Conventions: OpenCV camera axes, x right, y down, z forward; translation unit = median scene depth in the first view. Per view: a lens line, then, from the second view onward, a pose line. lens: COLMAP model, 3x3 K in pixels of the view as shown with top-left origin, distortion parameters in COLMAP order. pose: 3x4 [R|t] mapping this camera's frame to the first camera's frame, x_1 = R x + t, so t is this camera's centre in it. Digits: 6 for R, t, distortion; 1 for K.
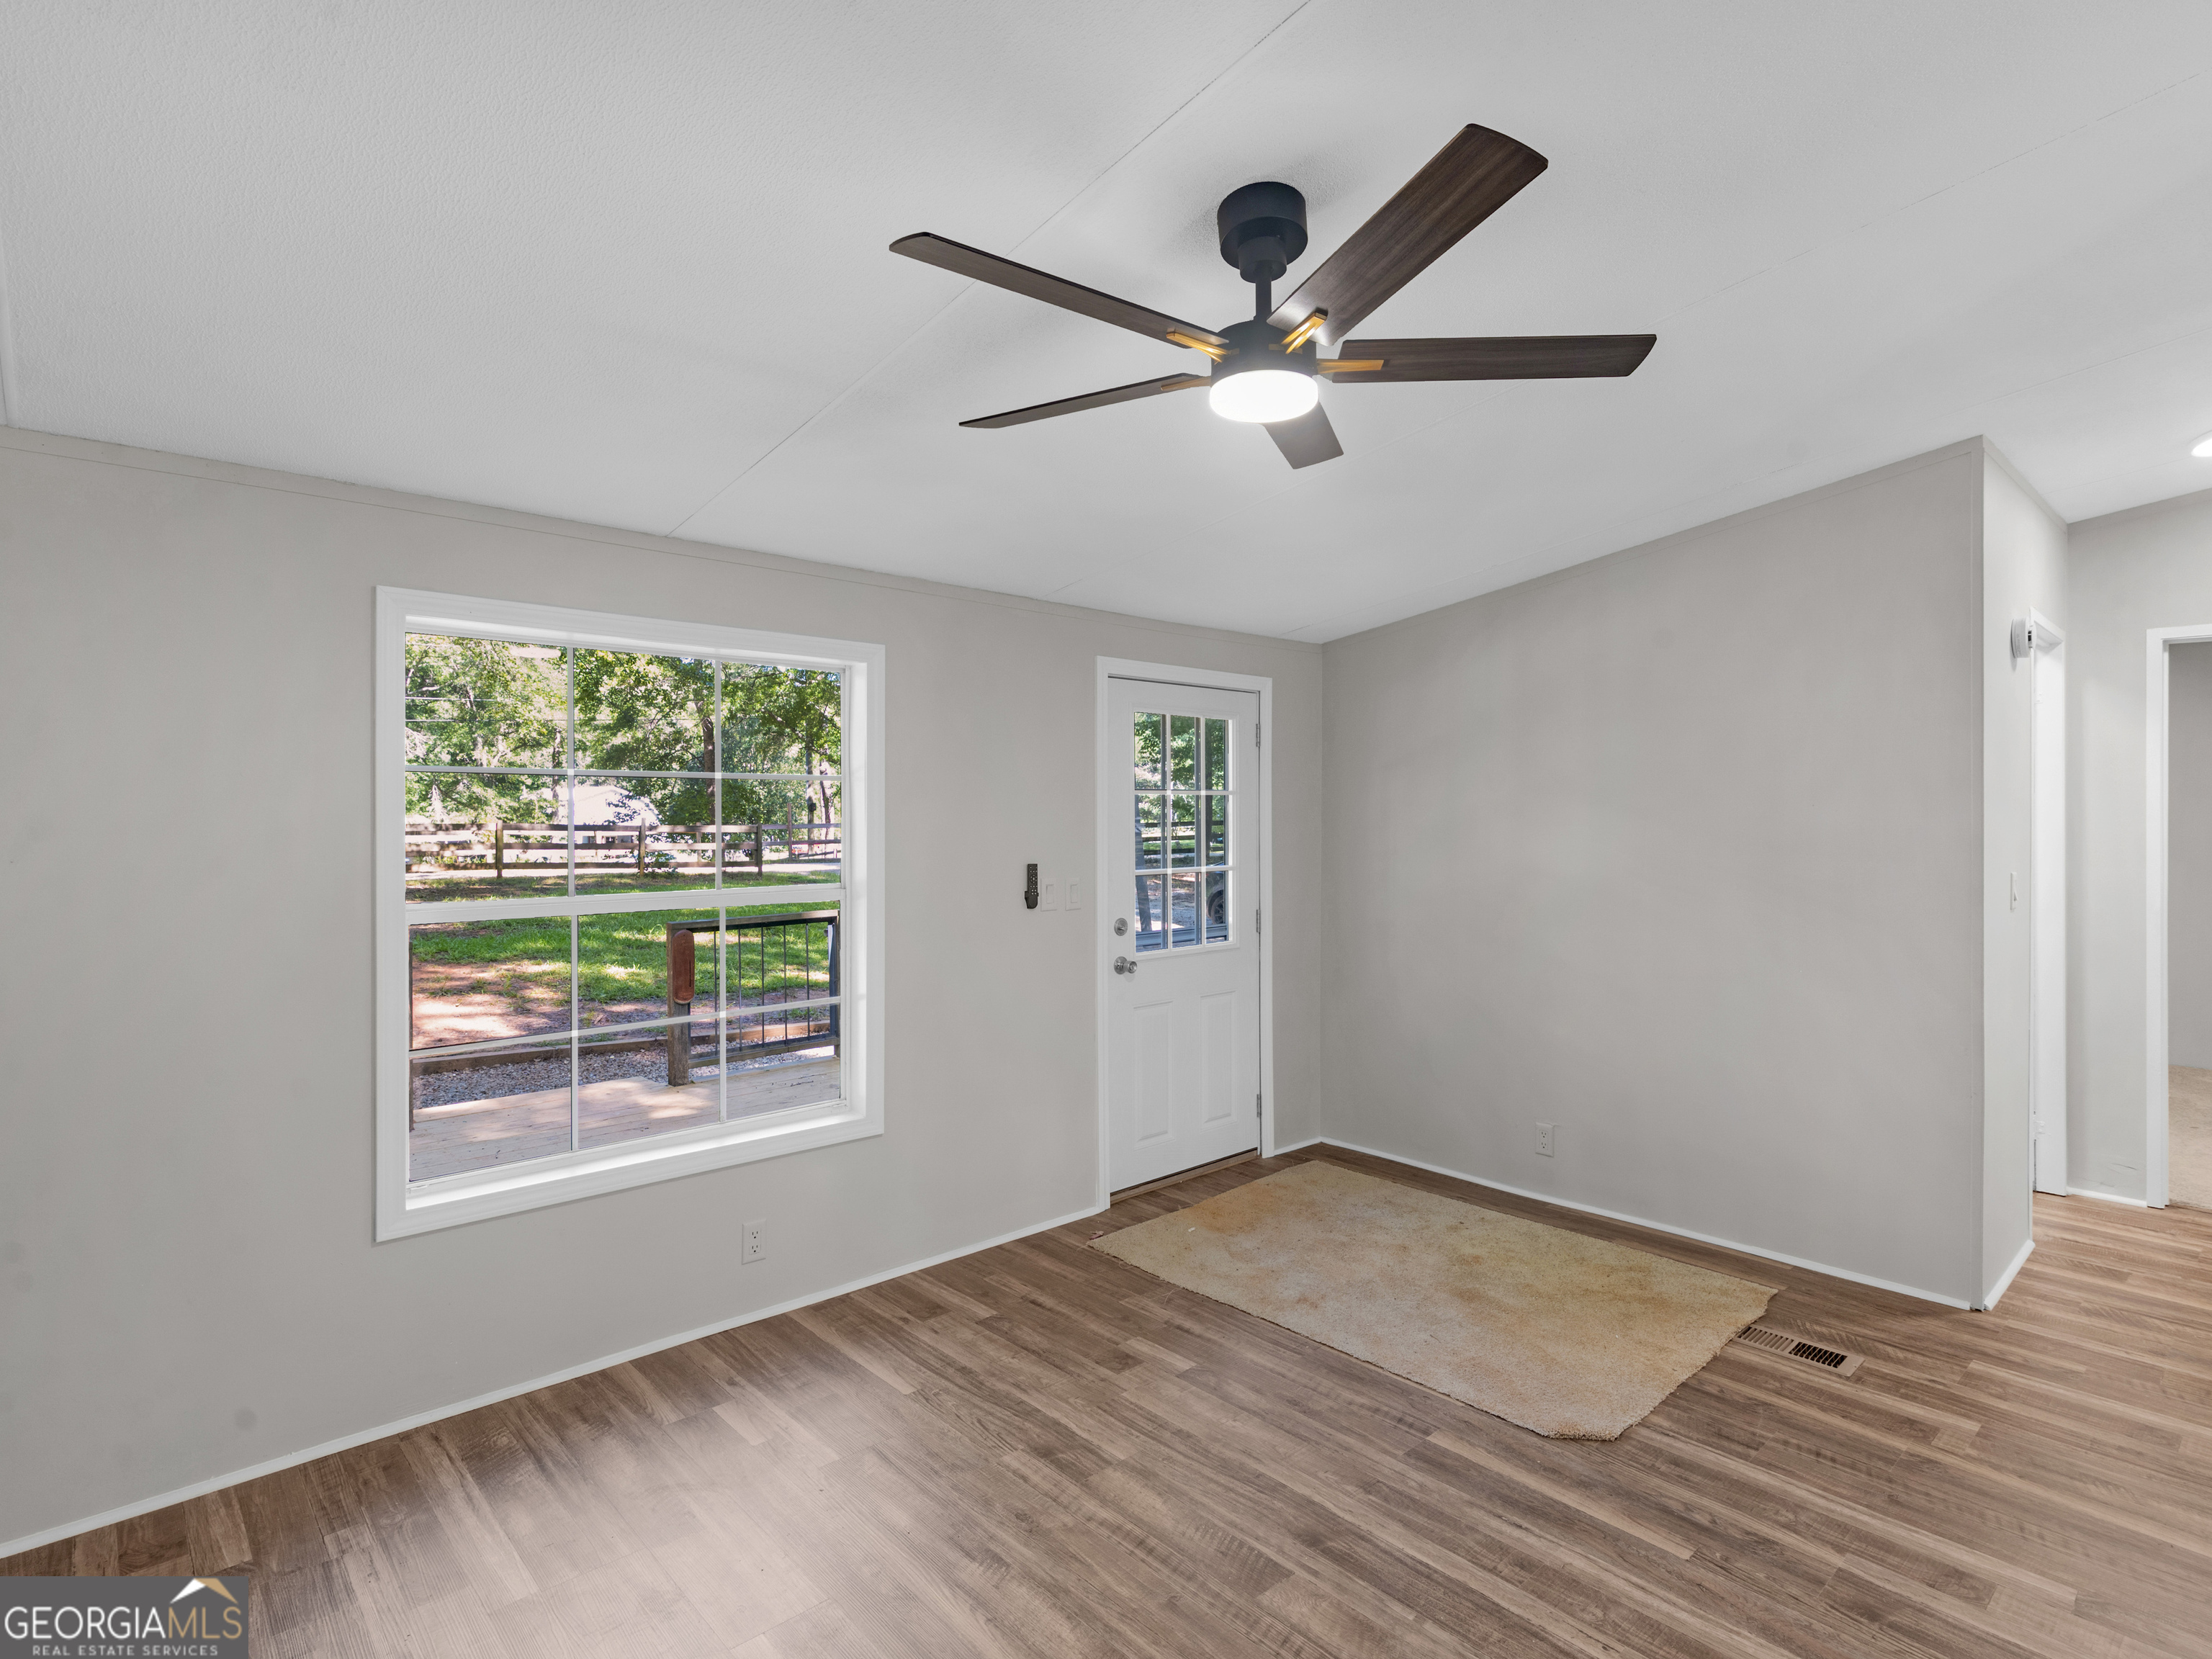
lens RADIAL K [[1136.9, 0, 1243.8], [0, 1136.9, 804.0], [0, 0, 1]] dist [0.004791, -0.001861]
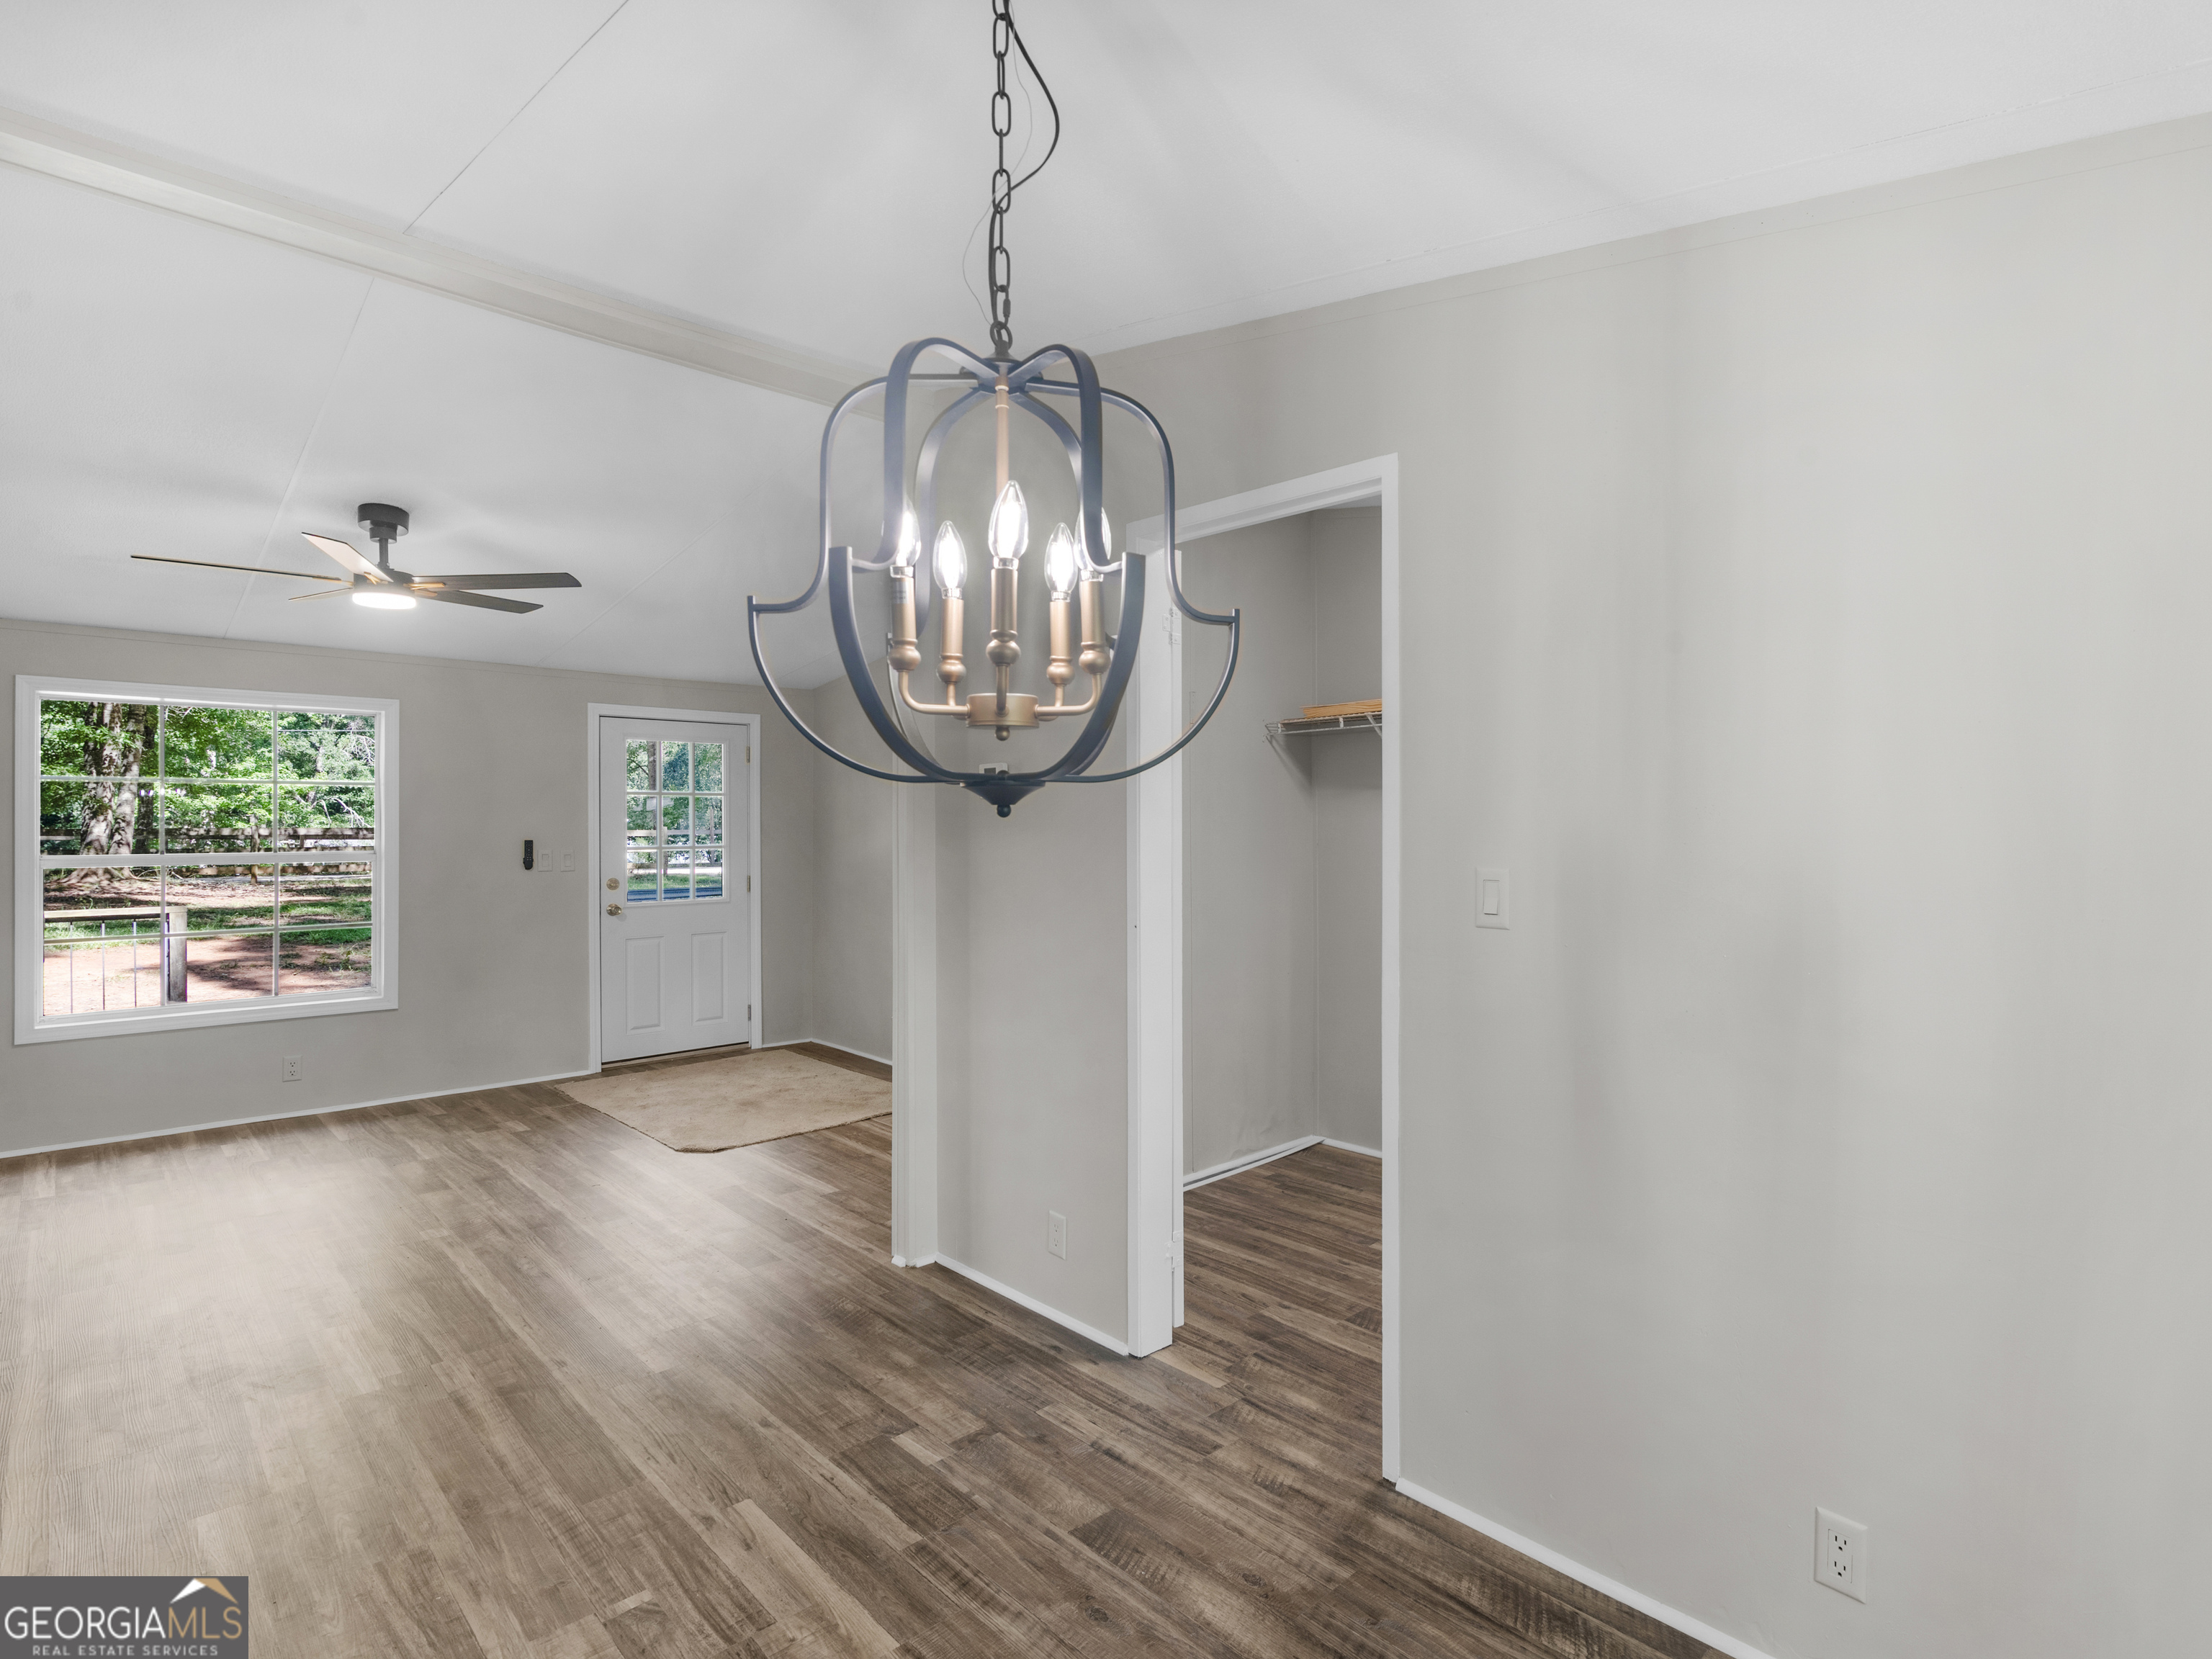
lens RADIAL K [[1136.9, 0, 1275.2], [0, 1136.9, 847.1], [0, 0, 1]] dist [0.004791, -0.001861]
pose [[0.999788, 0.000311, 0.020585, 0.090876], [-0.001027, 0.999394, 0.034781, 0.000970], [-0.020562, -0.034795, 0.999183, -0.062303]]
